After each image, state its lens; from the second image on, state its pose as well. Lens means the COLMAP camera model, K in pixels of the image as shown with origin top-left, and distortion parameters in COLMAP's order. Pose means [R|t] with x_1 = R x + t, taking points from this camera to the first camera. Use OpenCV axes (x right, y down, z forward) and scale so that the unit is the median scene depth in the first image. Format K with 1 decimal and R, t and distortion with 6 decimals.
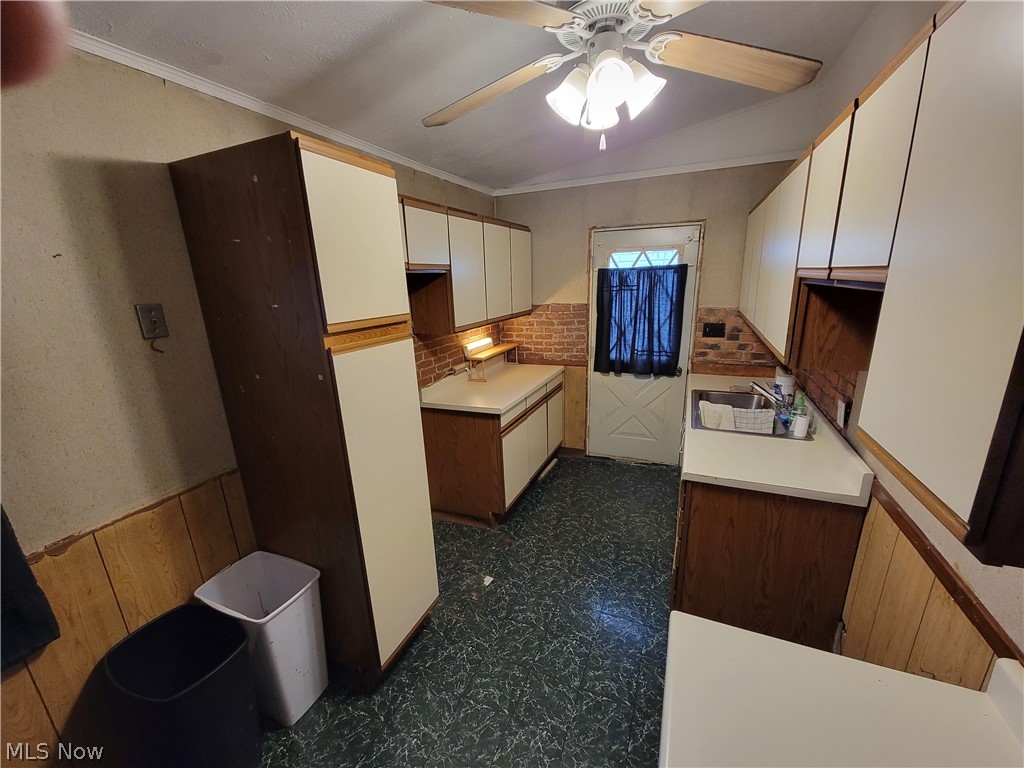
lens RADIAL K [[416.9, 0, 509.5], [0, 416.9, 398.2], [0, 0, 1]] dist [-0.000658, -0.000008]
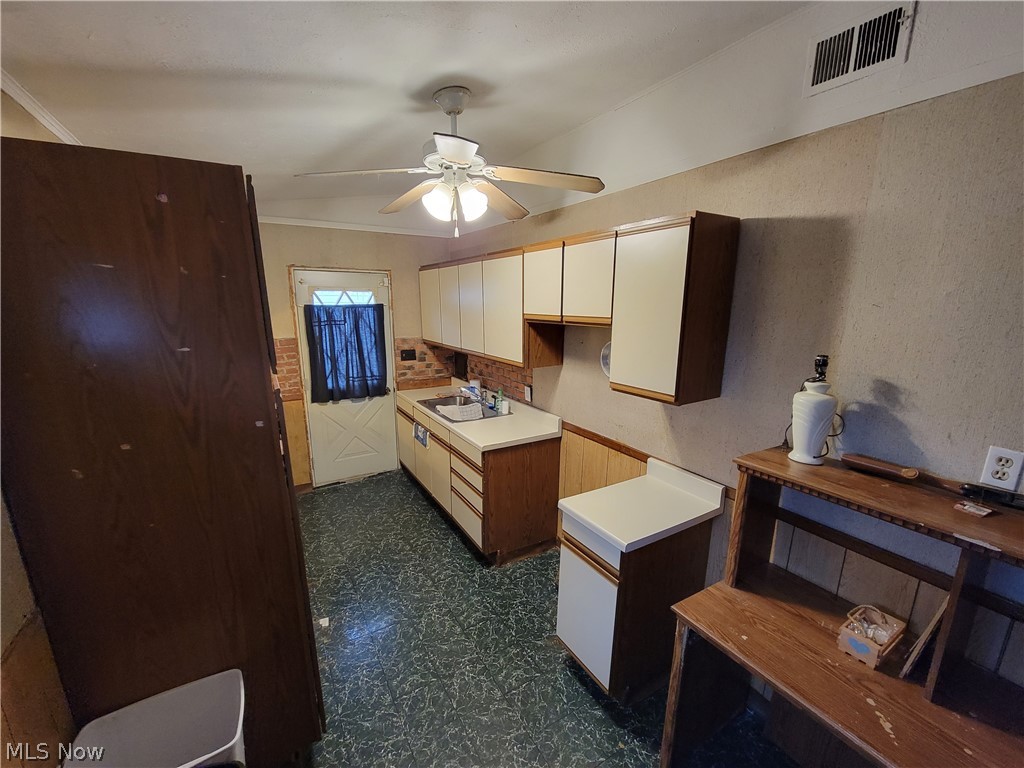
lens RADIAL K [[416.9, 0, 509.5], [0, 416.9, 398.2], [0, 0, 1]] dist [-0.000658, -0.000008]
pose [[0.575308, -0.146865, 0.804643, -0.380458], [0.205622, 0.978124, 0.031513, -0.009214], [-0.791669, 0.147323, 0.592922, 0.009297]]
